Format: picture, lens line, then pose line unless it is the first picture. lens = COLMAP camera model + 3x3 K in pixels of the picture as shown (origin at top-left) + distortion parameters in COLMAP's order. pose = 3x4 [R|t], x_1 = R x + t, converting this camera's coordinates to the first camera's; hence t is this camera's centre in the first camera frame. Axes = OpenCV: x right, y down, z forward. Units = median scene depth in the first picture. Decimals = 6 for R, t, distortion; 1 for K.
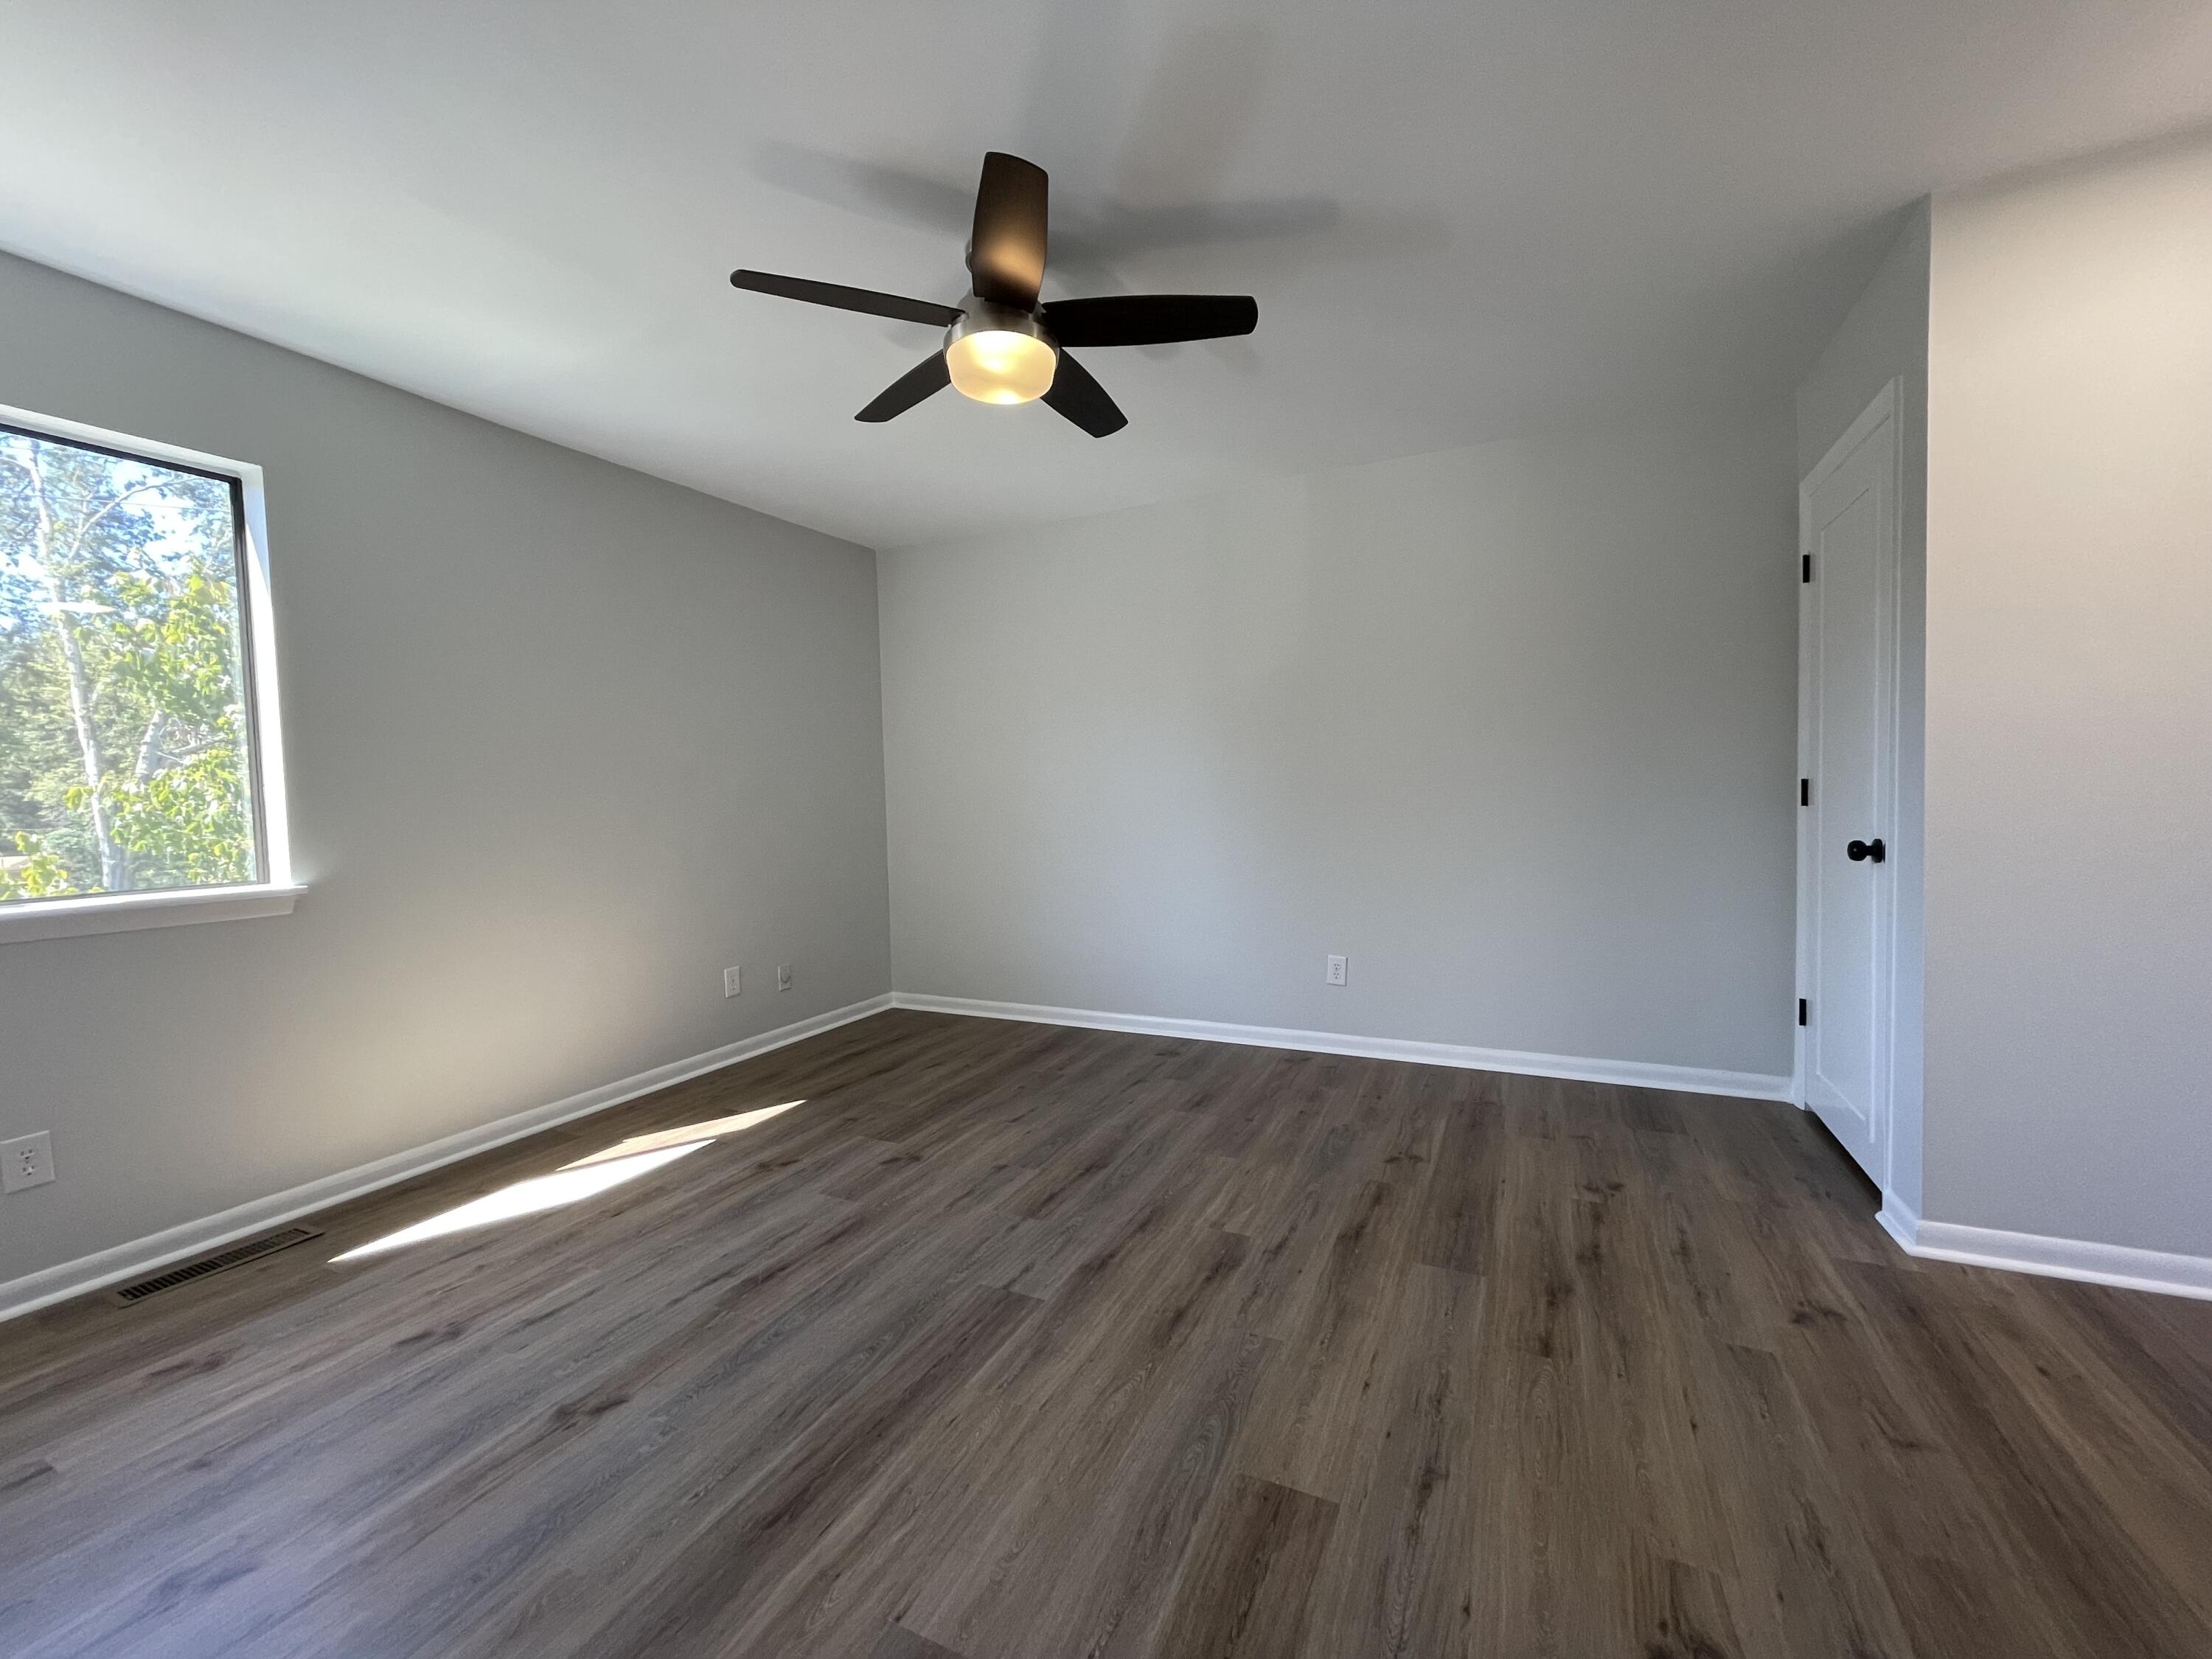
lens RADIAL K [[897.1, 0, 1105.5], [0, 897.1, 831.2], [0, 0, 1]] dist [-0.003547, 0.000668]
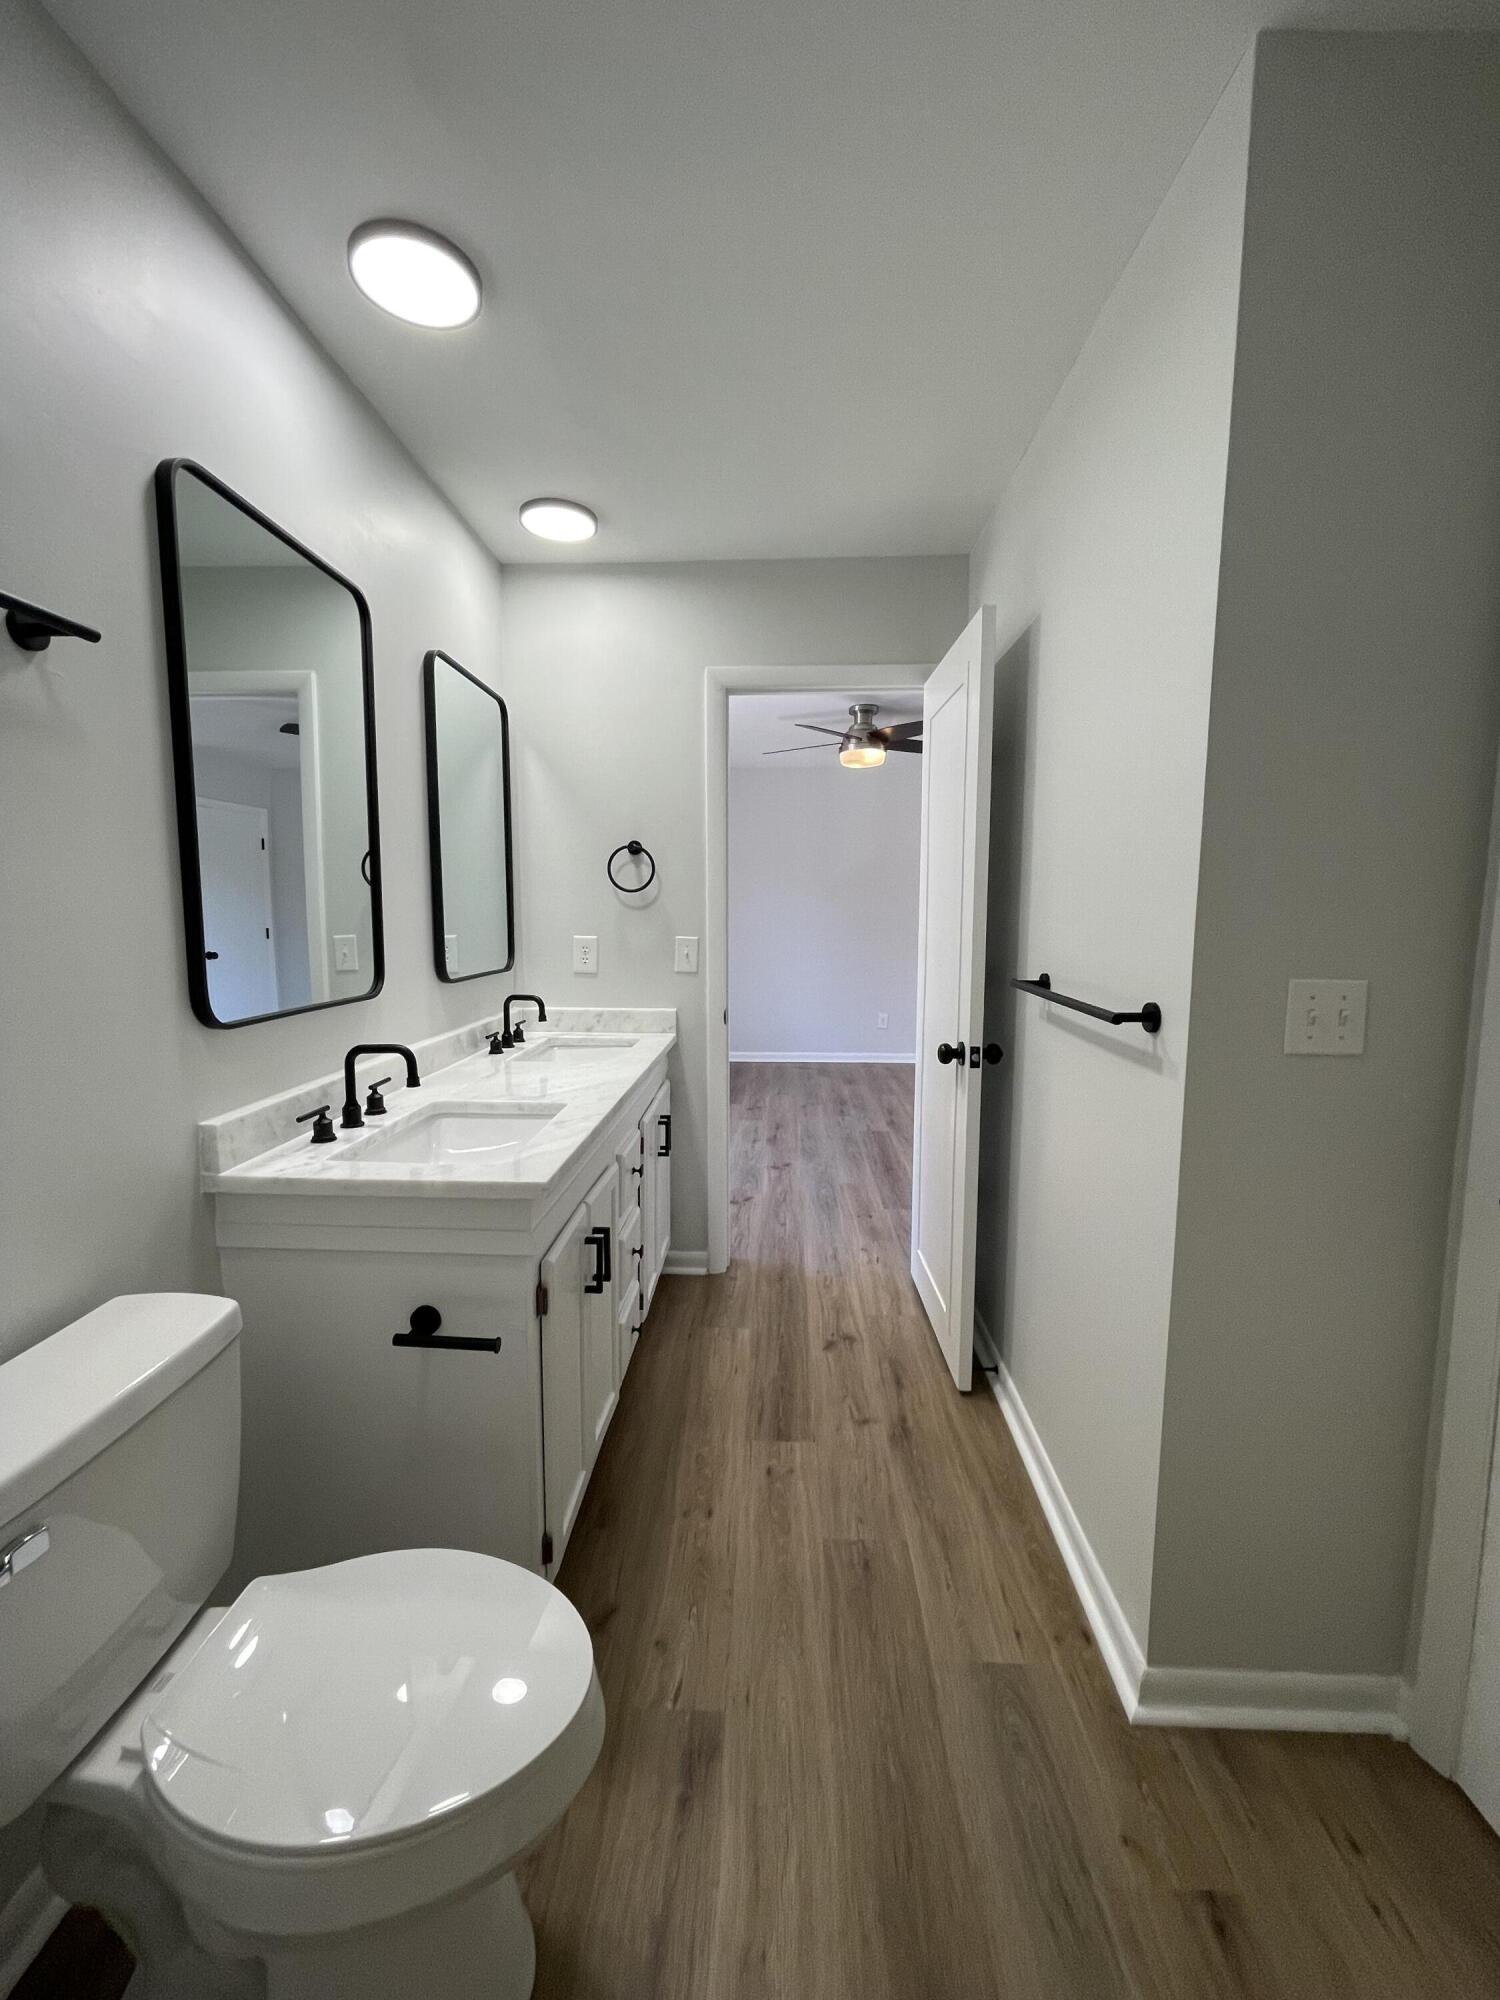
lens RADIAL K [[811.1, 0, 751.9], [0, 811.1, 995.3], [0, 0, 1]] dist [-0.003547, 0.000668]
pose [[0.916770, -0.012422, 0.399223, -1.269165], [-0.012250, 0.998172, 0.059189, -0.008059], [-0.399229, -0.059153, 0.914941, -0.908263]]
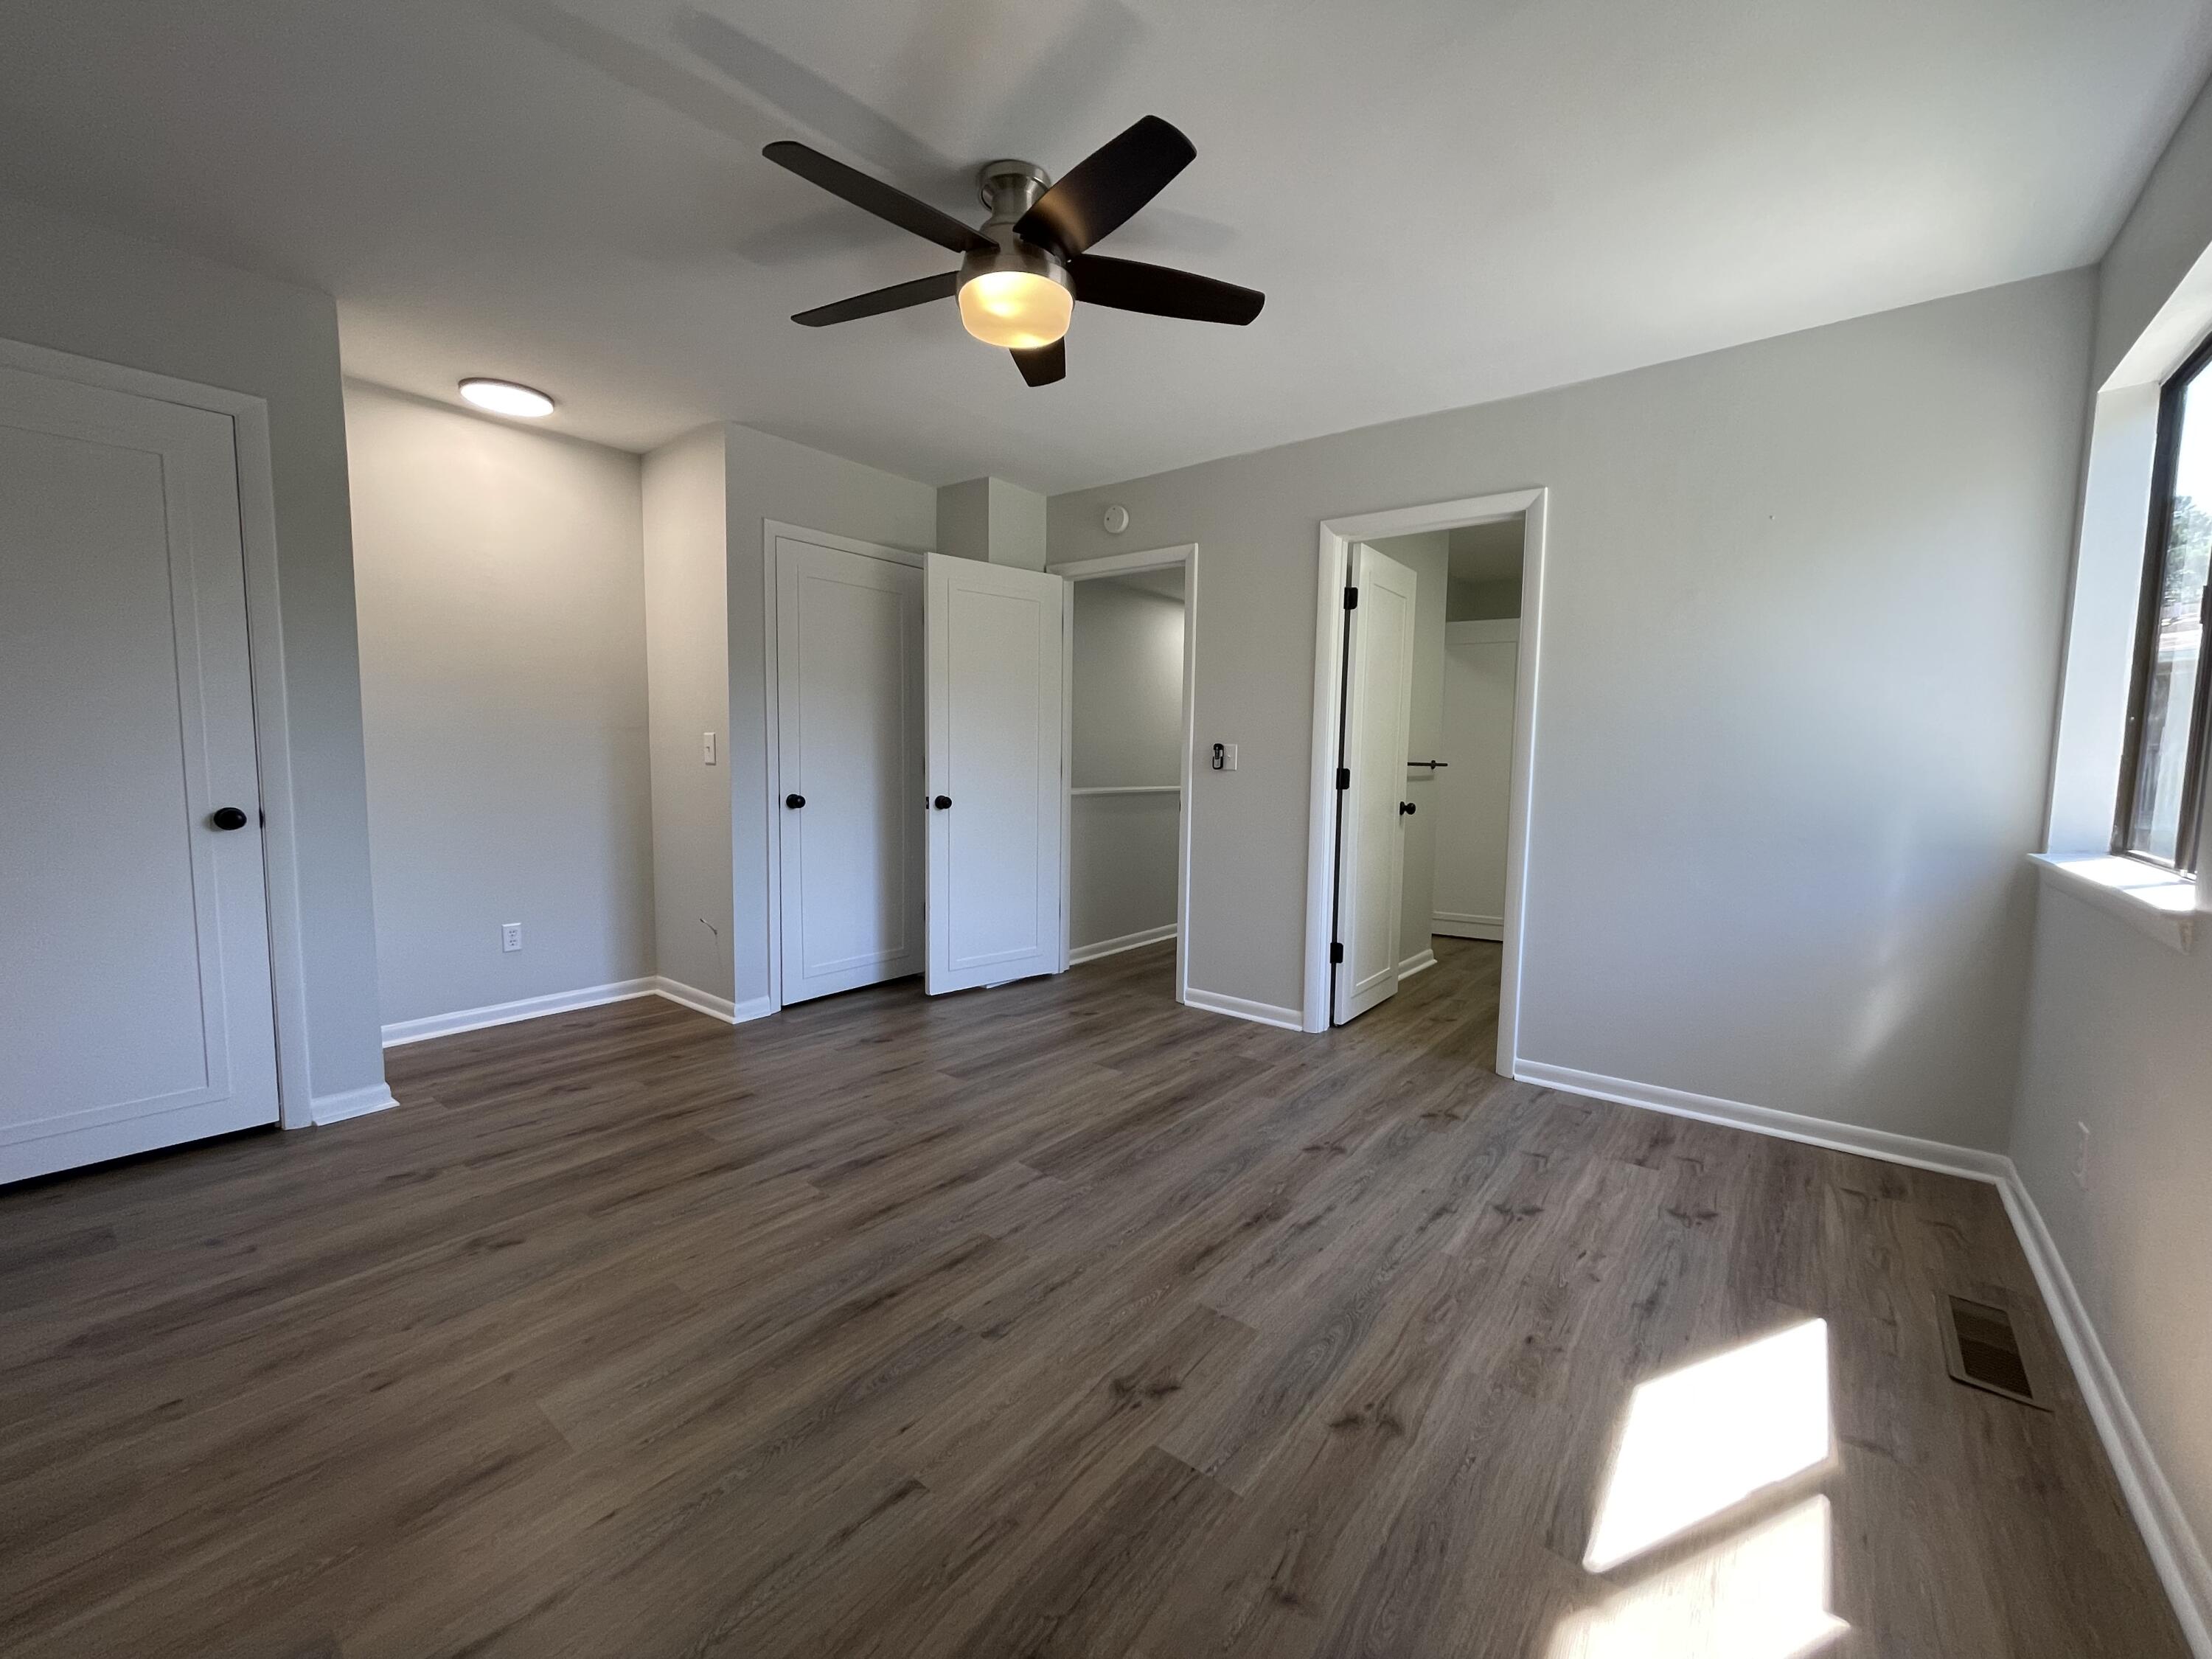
lens RADIAL K [[897.1, 0, 1102.1], [0, 897.1, 828.0], [0, 0, 1]] dist [-0.003547, 0.000668]
pose [[-0.975233, -0.007759, 0.221045, -0.421590], [0.019220, 0.992631, 0.119639, -0.080862], [-0.220345, 0.120925, -0.967897, 1.972387]]
